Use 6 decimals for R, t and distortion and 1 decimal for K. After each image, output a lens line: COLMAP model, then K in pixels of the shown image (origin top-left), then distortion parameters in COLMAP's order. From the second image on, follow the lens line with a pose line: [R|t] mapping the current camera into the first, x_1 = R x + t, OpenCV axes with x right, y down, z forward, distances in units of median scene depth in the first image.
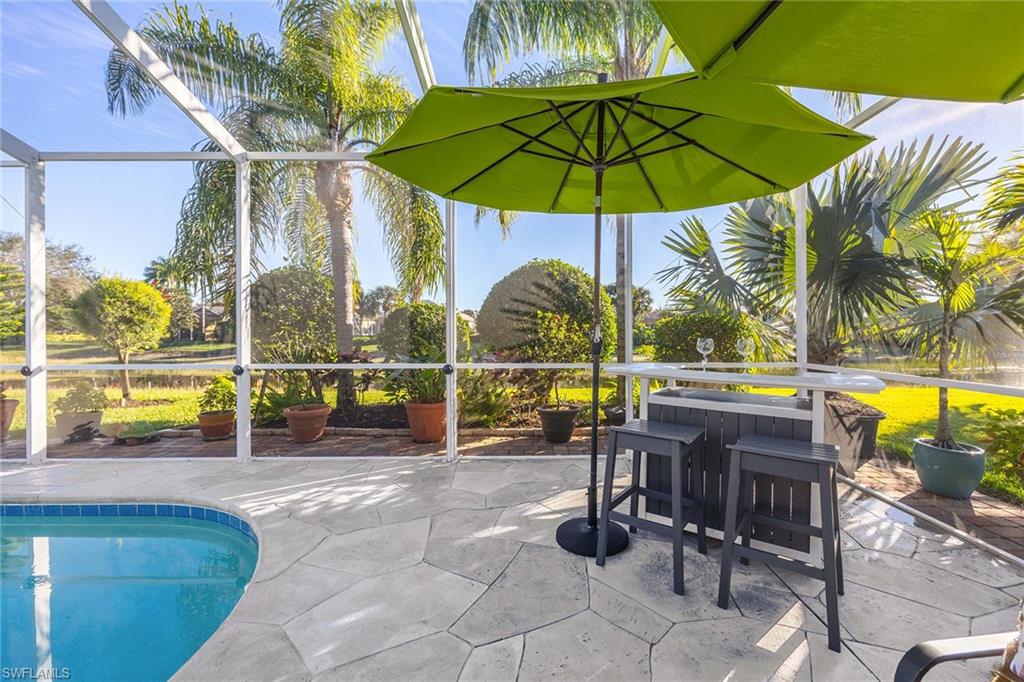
lens RADIAL K [[380.2, 0, 538.9], [0, 380.2, 326.4], [0, 0, 1]] dist [-0.001202, -0.000131]
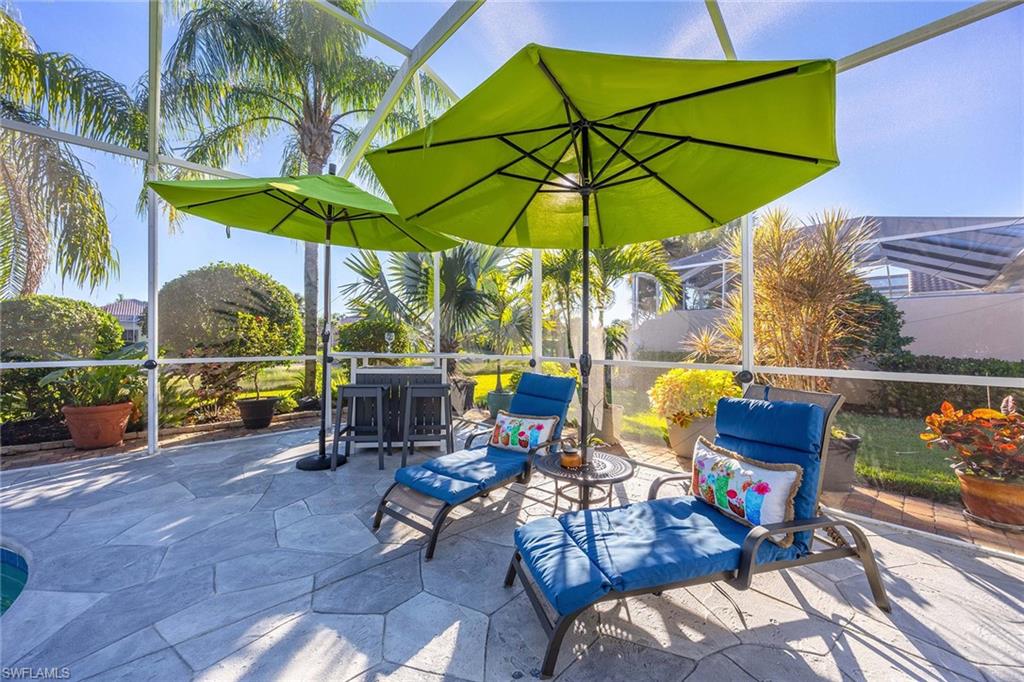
lens RADIAL K [[394.3, 0, 512.2], [0, 394.3, 346.6], [0, 0, 1]] dist [-0.002304, -0.000553]
pose [[0.699788, -0.013276, 0.714227, -0.286075], [-0.006344, 0.999672, 0.024798, 0.027424], [-0.714323, -0.021885, 0.699474, -0.406073]]
